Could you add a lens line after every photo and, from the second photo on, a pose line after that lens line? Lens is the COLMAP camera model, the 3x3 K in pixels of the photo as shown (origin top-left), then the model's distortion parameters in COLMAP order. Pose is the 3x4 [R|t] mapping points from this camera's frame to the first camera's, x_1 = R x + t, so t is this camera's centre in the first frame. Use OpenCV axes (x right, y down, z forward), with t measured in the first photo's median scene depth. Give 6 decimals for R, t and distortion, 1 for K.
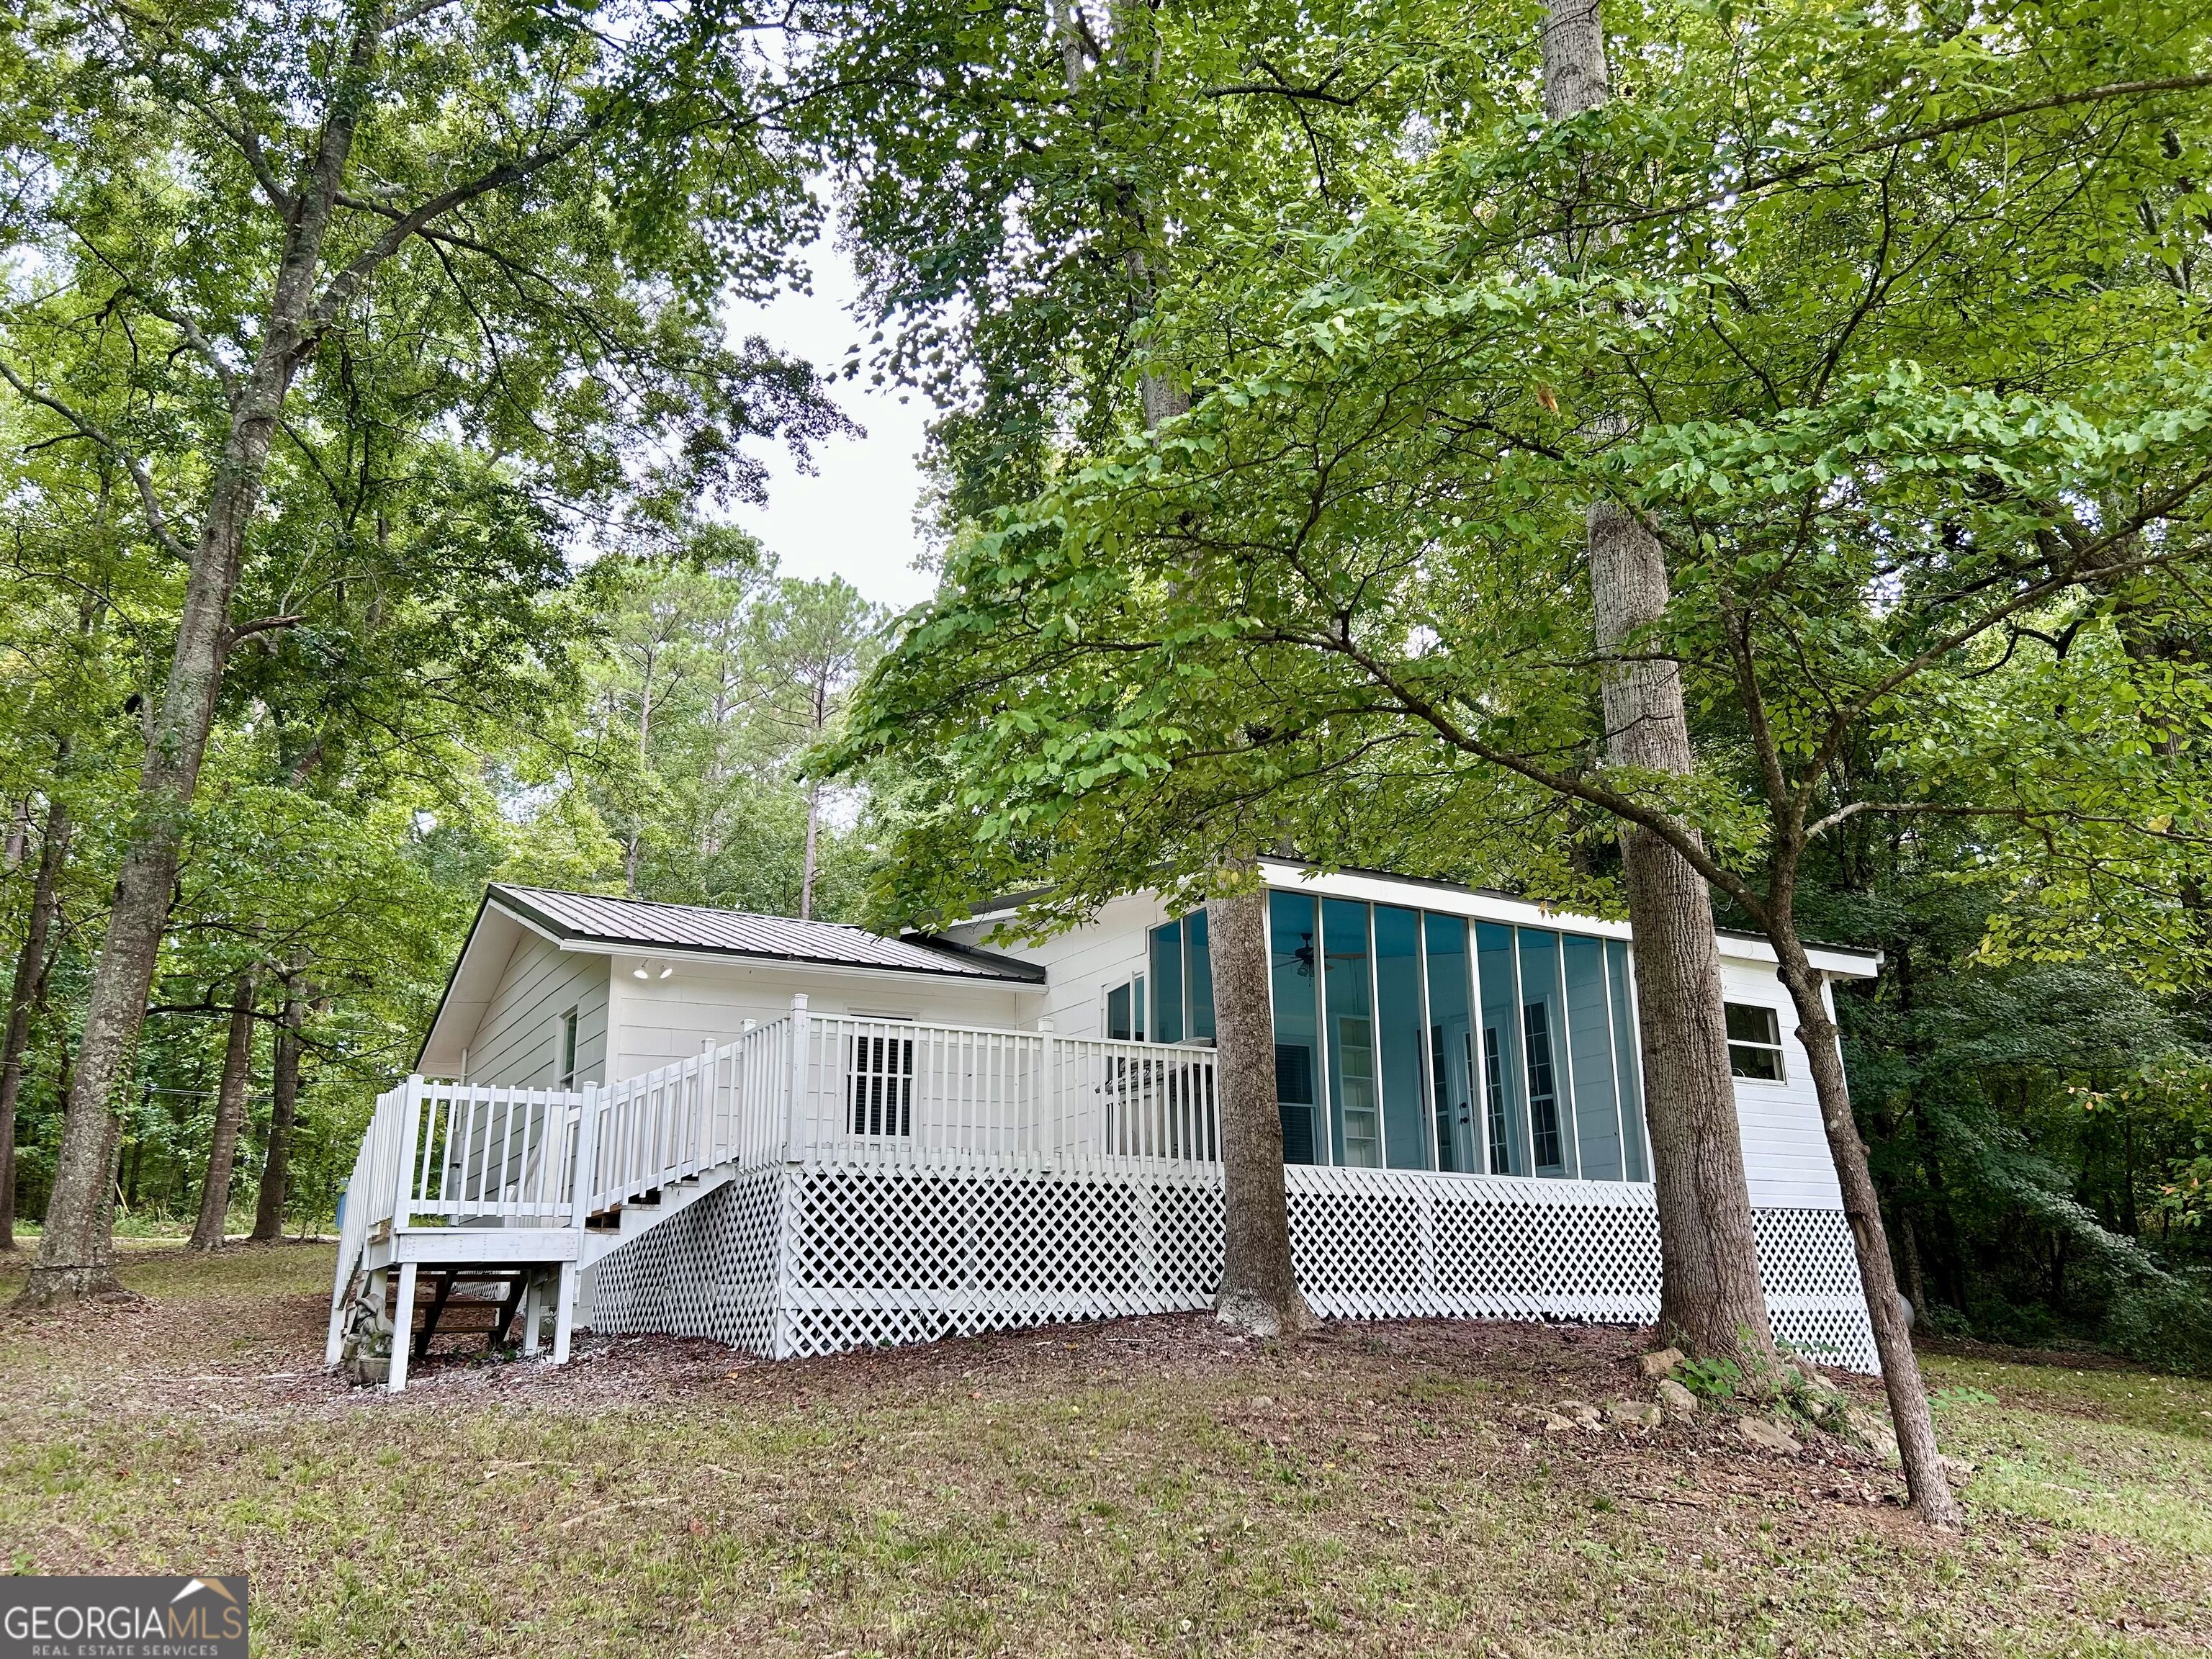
lens RADIAL K [[1654.7, 0, 1099.4], [0, 1654.7, 821.2], [0, 0, 1]] dist [0.014014, -0.007975]
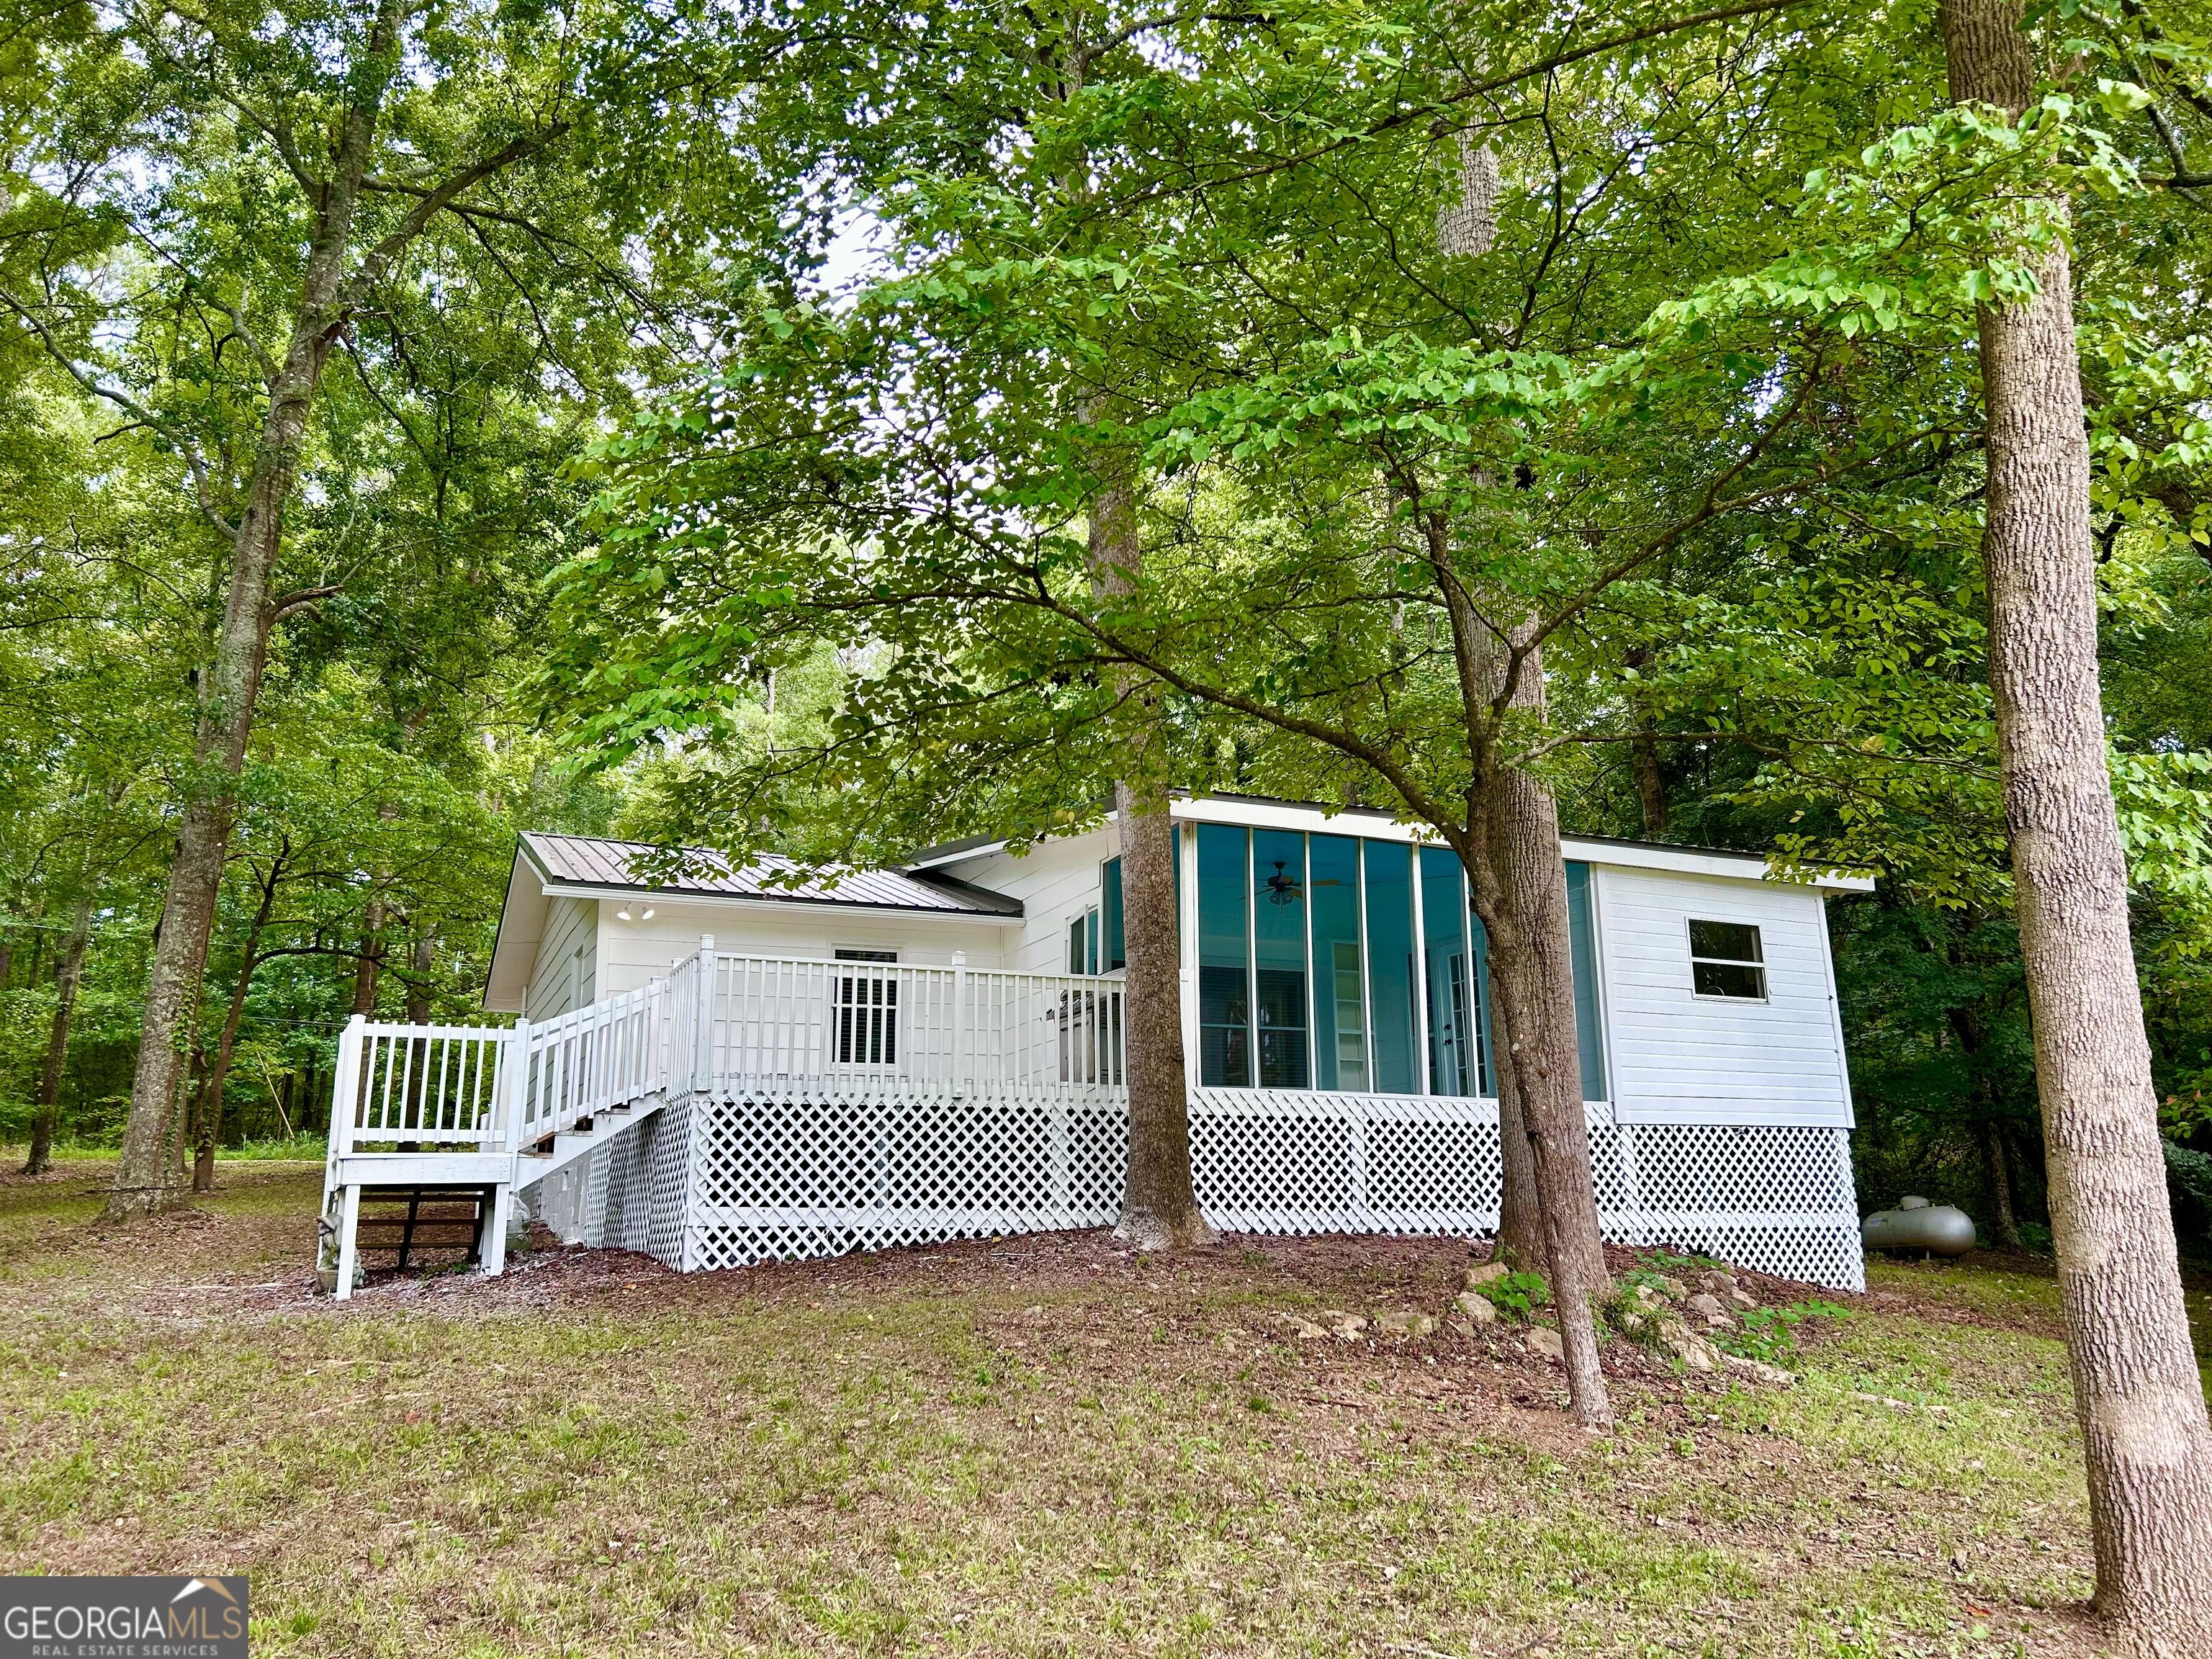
lens RADIAL K [[1654.7, 0, 1103.0], [0, 1654.7, 833.5], [0, 0, 1]] dist [0.014014, -0.007975]
pose [[0.994345, -0.025523, -0.103089, 0.168829], [0.030986, 0.998179, 0.051745, -0.007172], [0.101581, -0.054647, 0.993325, -0.026199]]
